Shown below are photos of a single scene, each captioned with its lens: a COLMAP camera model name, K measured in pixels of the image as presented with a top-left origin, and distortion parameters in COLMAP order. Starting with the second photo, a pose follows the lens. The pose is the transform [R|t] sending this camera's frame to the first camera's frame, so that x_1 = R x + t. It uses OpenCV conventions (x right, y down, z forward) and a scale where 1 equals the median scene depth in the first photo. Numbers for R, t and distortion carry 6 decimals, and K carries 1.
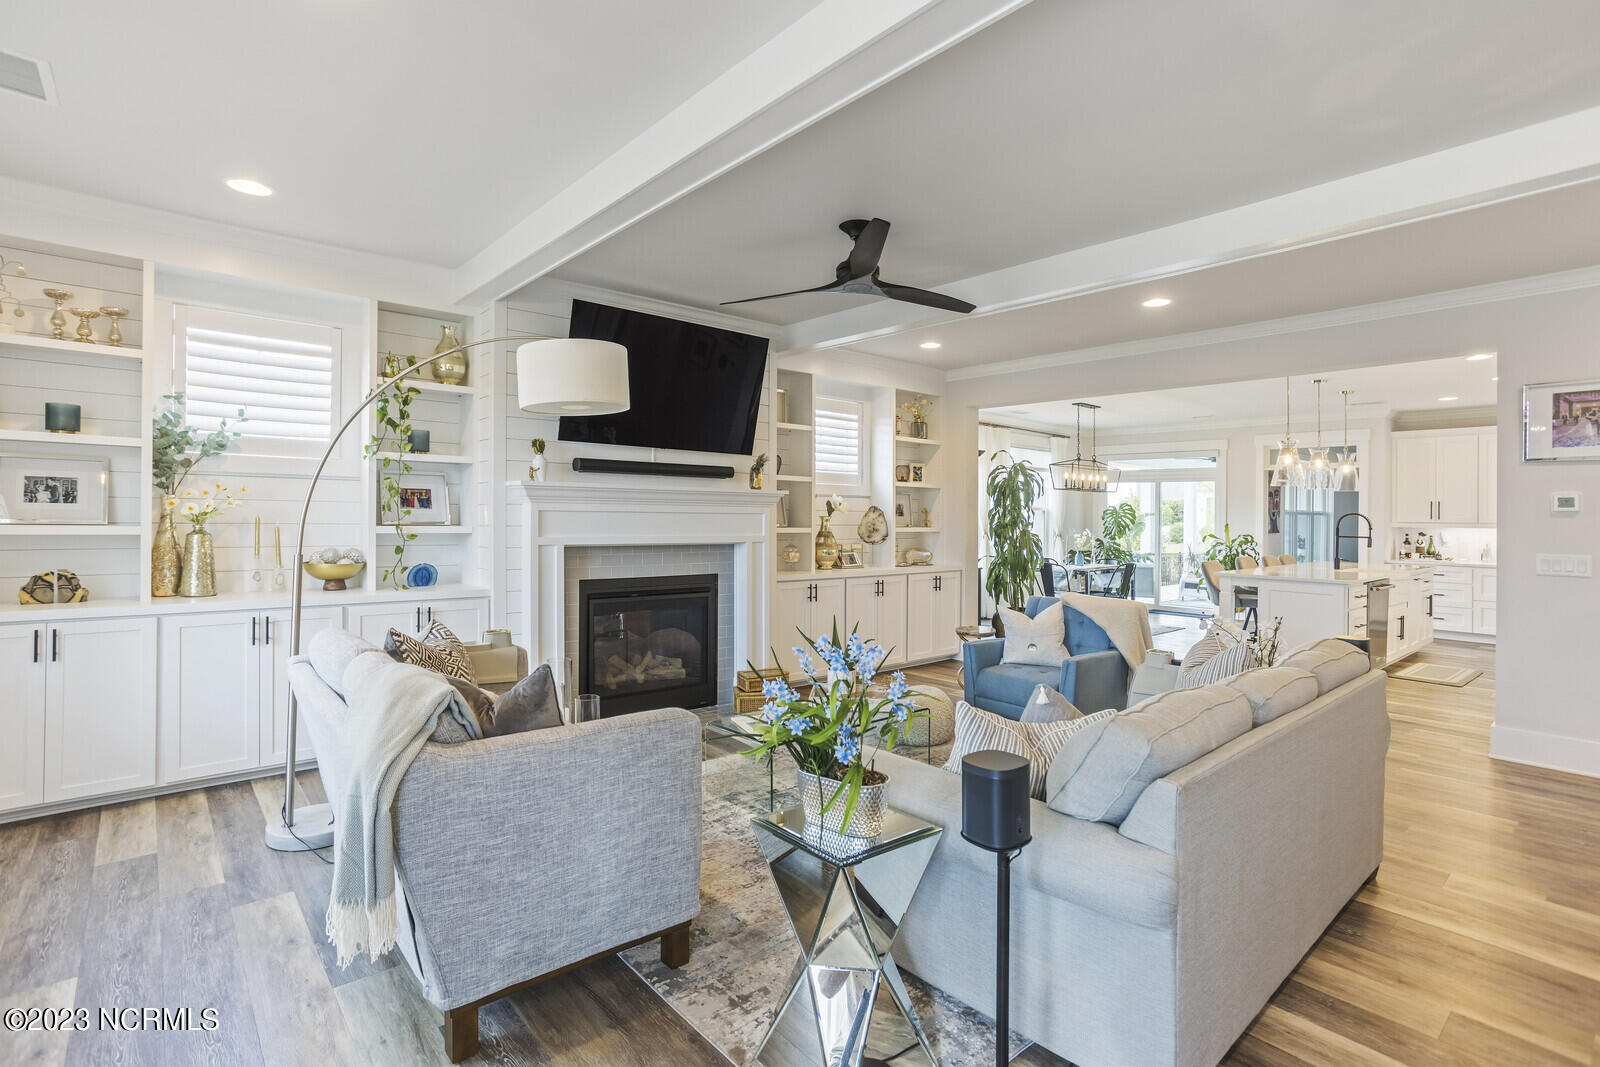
lens RADIAL K [[772.3, 0, 800.0], [0, 772.3, 533.5], [0, 0, 1]] dist [-0.043430, 0.029129]
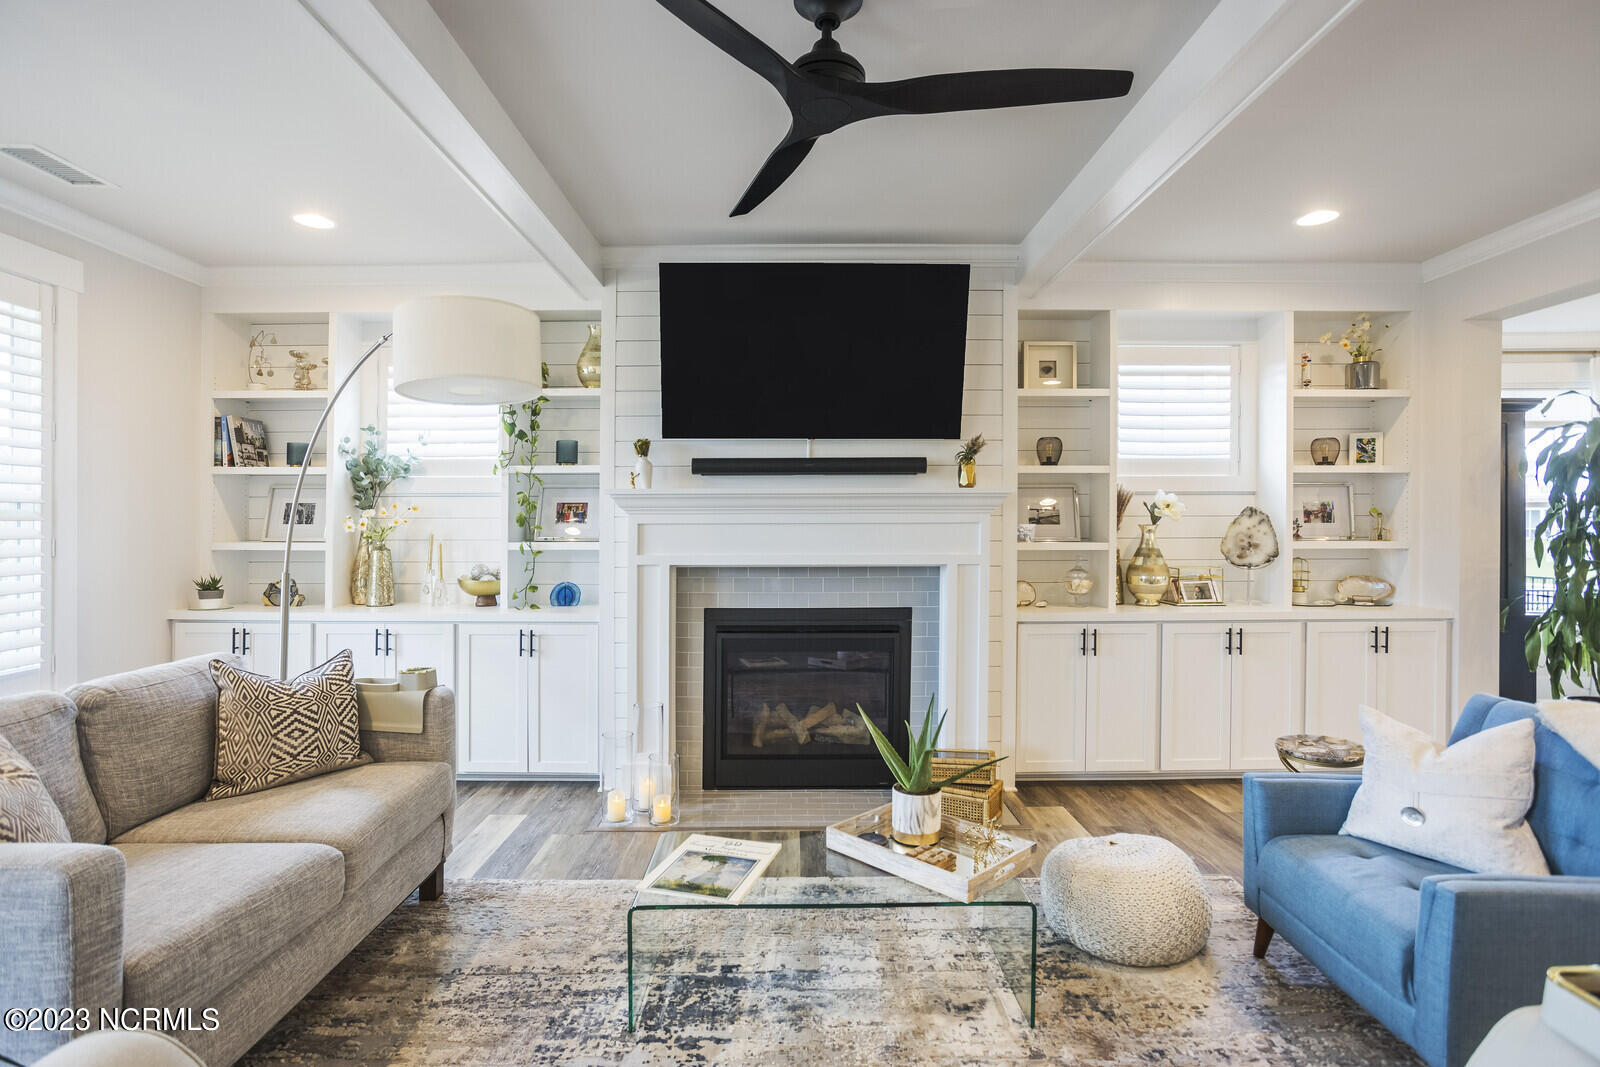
lens RADIAL K [[772.3, 0, 800.0], [0, 772.3, 533.5], [0, 0, 1]] dist [-0.043430, 0.029129]
pose [[0.761966, -0.007467, -0.647573, 0.278449], [-0.002030, 0.999901, -0.013918, -0.006348], [0.647613, 0.011919, 0.761876, 0.383249]]
